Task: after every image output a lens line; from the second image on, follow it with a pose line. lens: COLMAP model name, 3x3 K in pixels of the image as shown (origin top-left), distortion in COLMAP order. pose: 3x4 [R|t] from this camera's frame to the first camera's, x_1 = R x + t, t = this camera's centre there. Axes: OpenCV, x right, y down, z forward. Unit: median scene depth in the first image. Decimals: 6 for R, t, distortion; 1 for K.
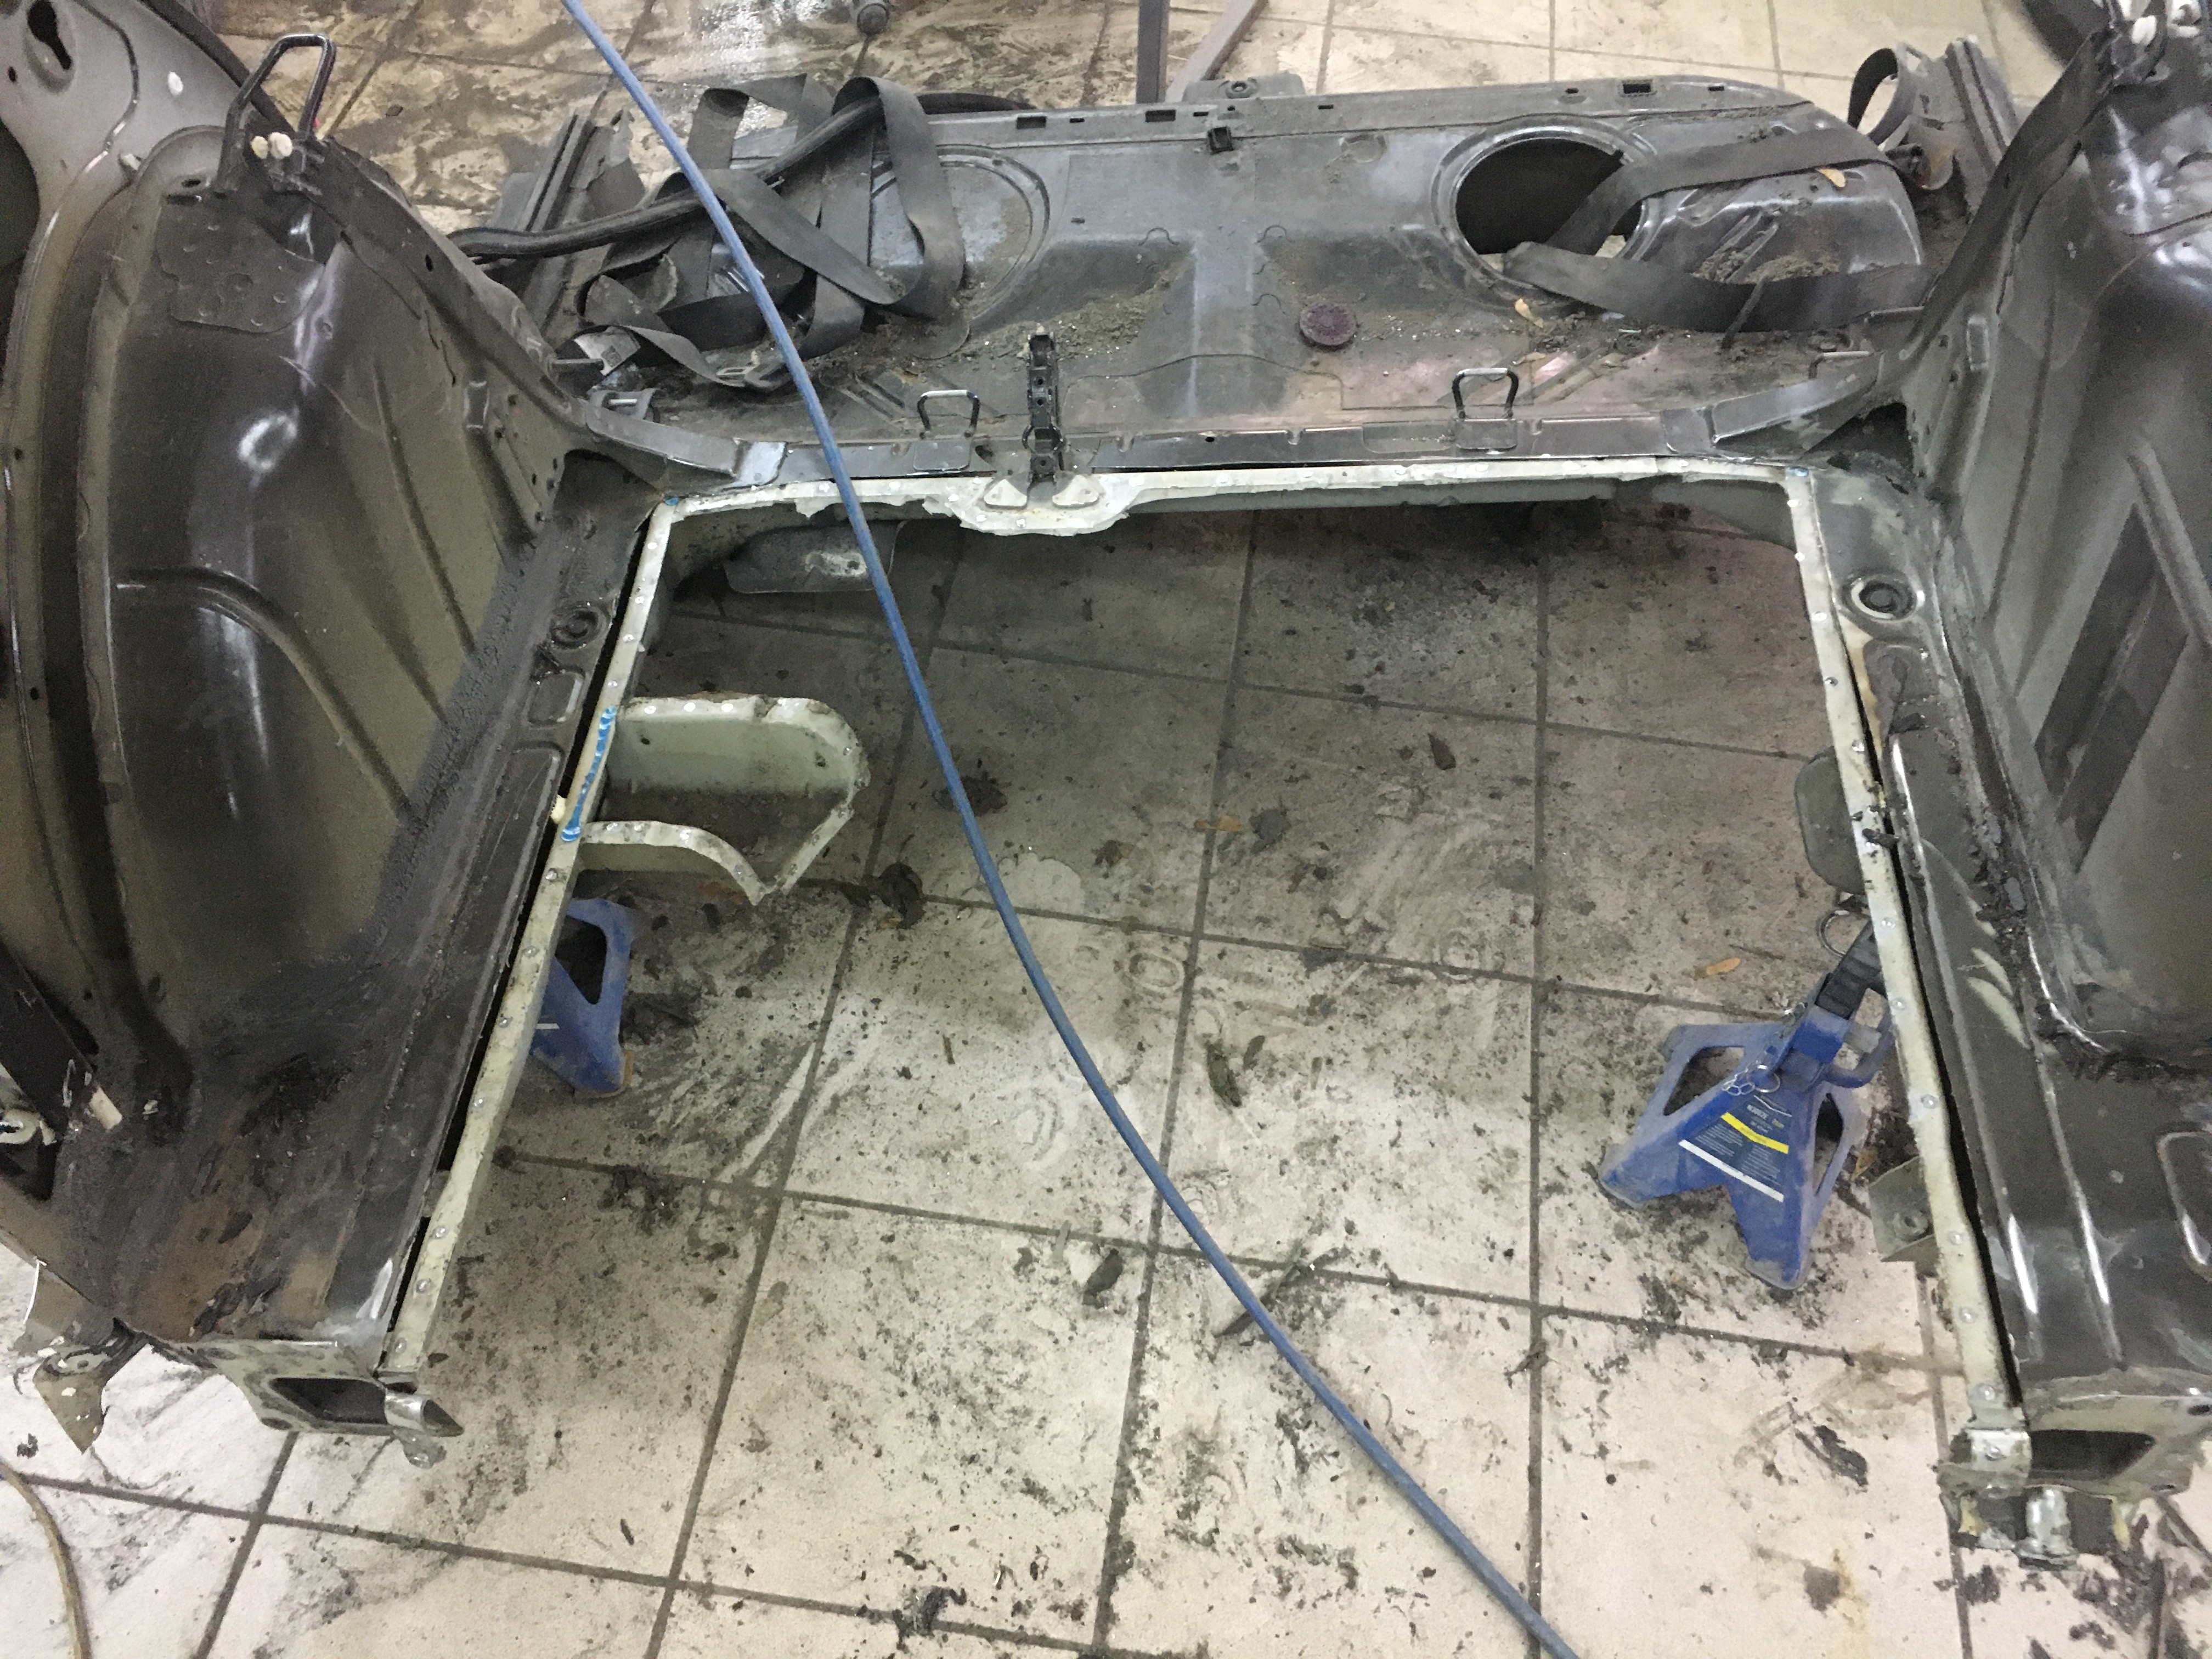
lens RADIAL K [[1863.2, 0, 1106.0], [0, 1863.2, 829.5], [0, 0, 1]] dist [0.079473, -0.106098]
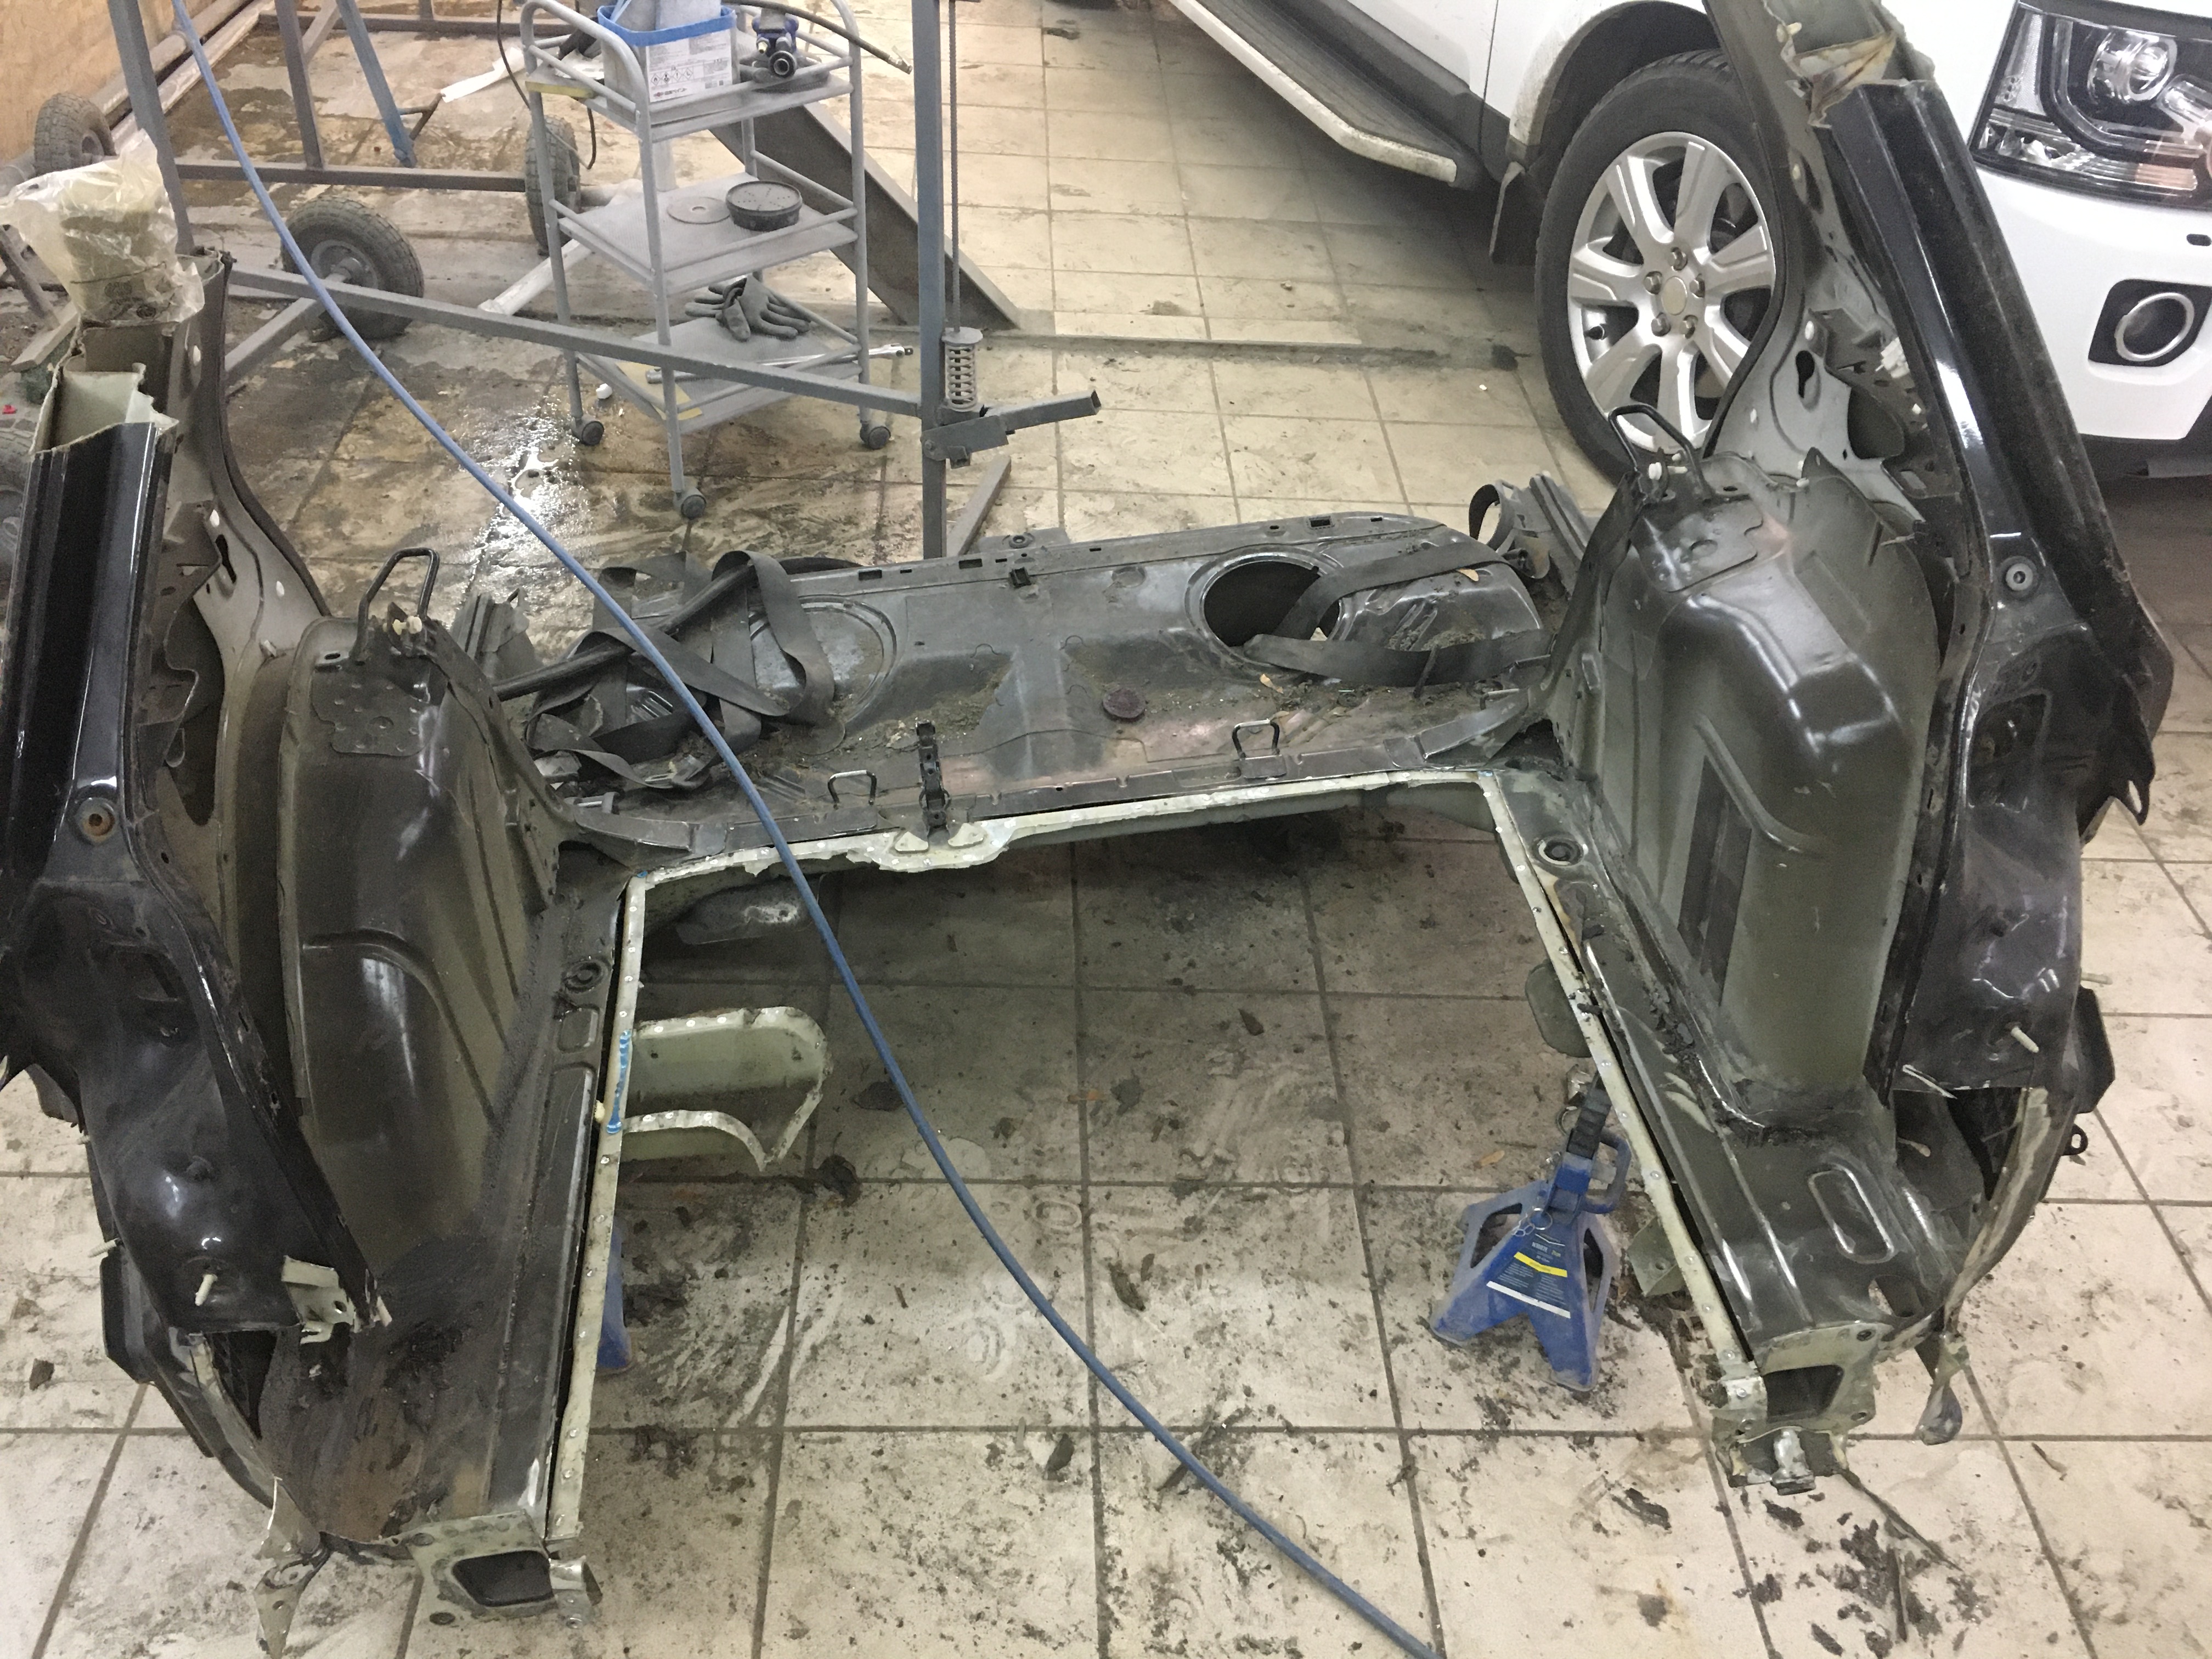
lens RADIAL K [[1863.2, 0, 1106.0], [0, 1863.2, 829.5], [0, 0, 1]] dist [0.079473, -0.106098]
pose [[0.982228, -0.090316, 0.164532, -0.134171], [0.124003, 0.970311, -0.207651, 0.098403], [-0.140894, 0.224364, 0.964267, -0.272402]]
